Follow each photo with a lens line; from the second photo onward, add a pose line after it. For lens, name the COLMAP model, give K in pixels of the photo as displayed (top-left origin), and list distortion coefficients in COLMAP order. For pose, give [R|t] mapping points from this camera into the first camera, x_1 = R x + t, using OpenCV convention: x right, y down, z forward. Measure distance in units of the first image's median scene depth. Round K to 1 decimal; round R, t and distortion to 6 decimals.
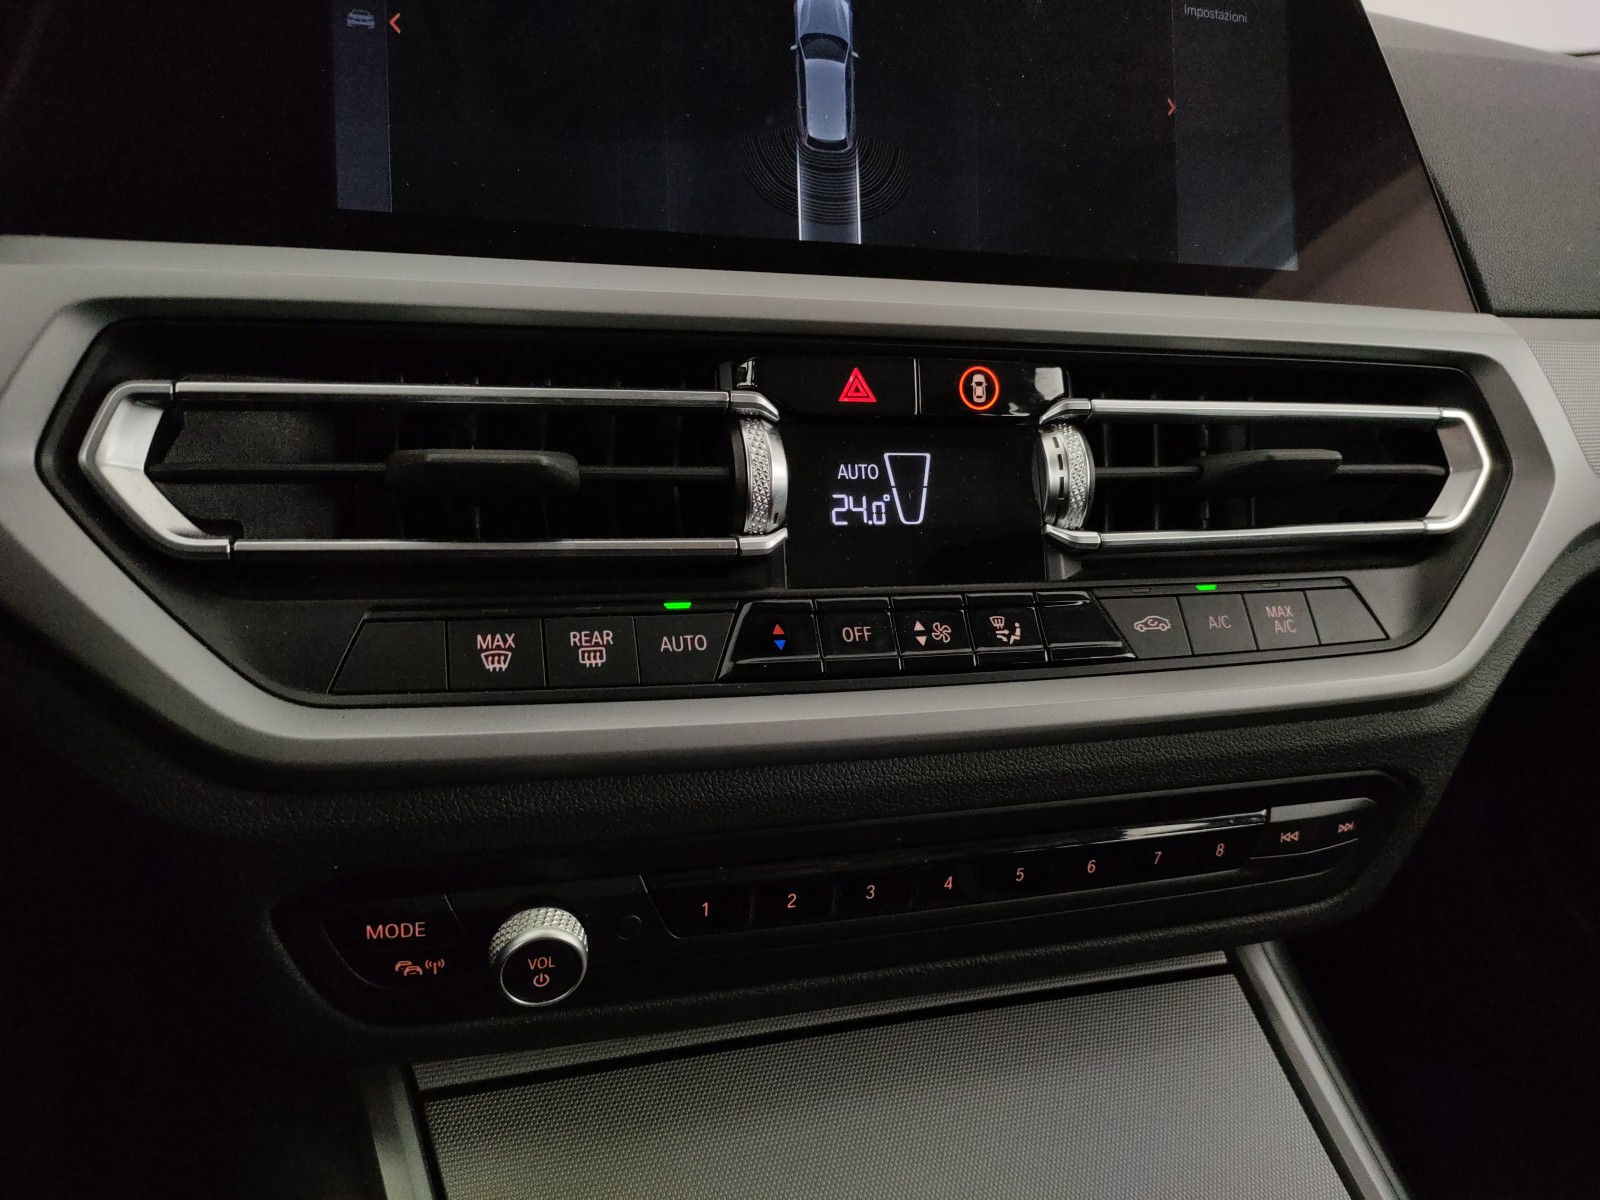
lens RADIAL K [[1270.7, 0, 785.0], [0, 1270.7, 642.0], [0, 0, 1]] dist [0.042309, -0.073929]
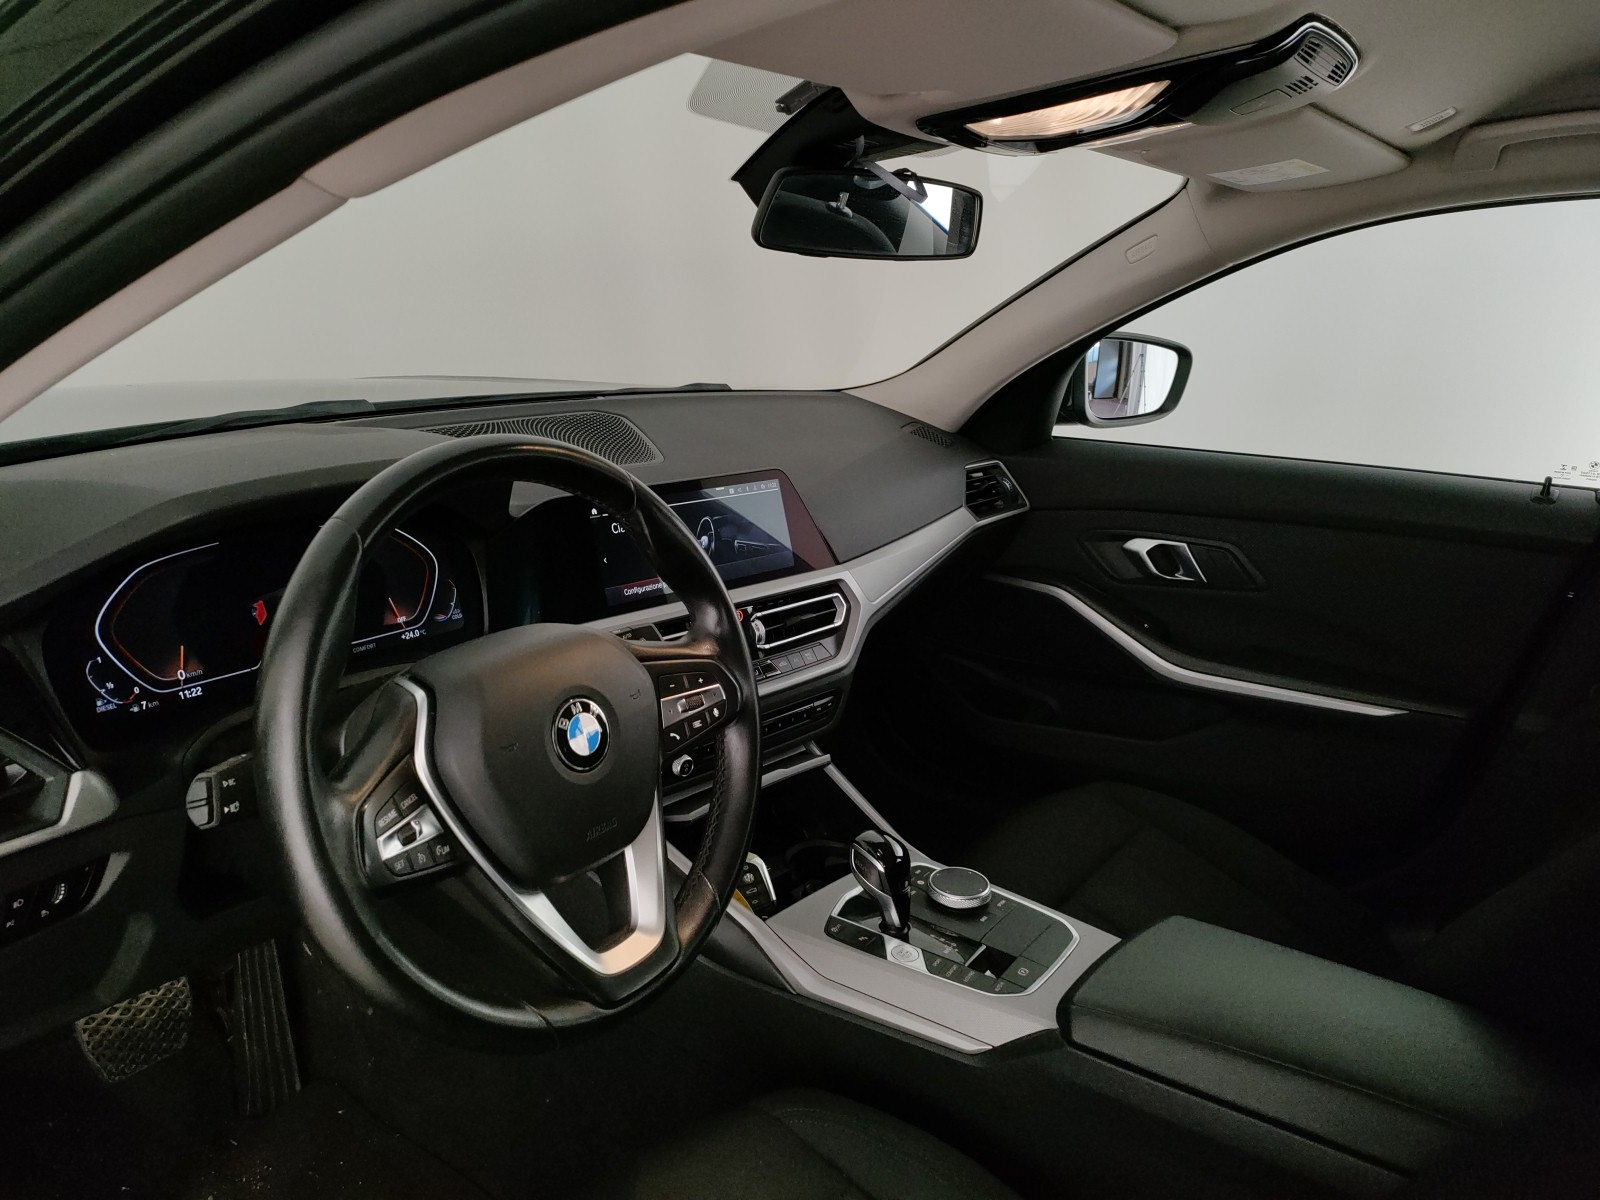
lens RADIAL K [[1270.7, 0, 802.0], [0, 1270.7, 597.8], [0, 0, 1]] dist [0.042309, -0.073929]
pose [[0.872240, -0.156126, 0.463489, -1.588521], [0.160812, 0.986539, 0.029682, -0.350495], [-0.461884, 0.048644, 0.885605, -2.777252]]
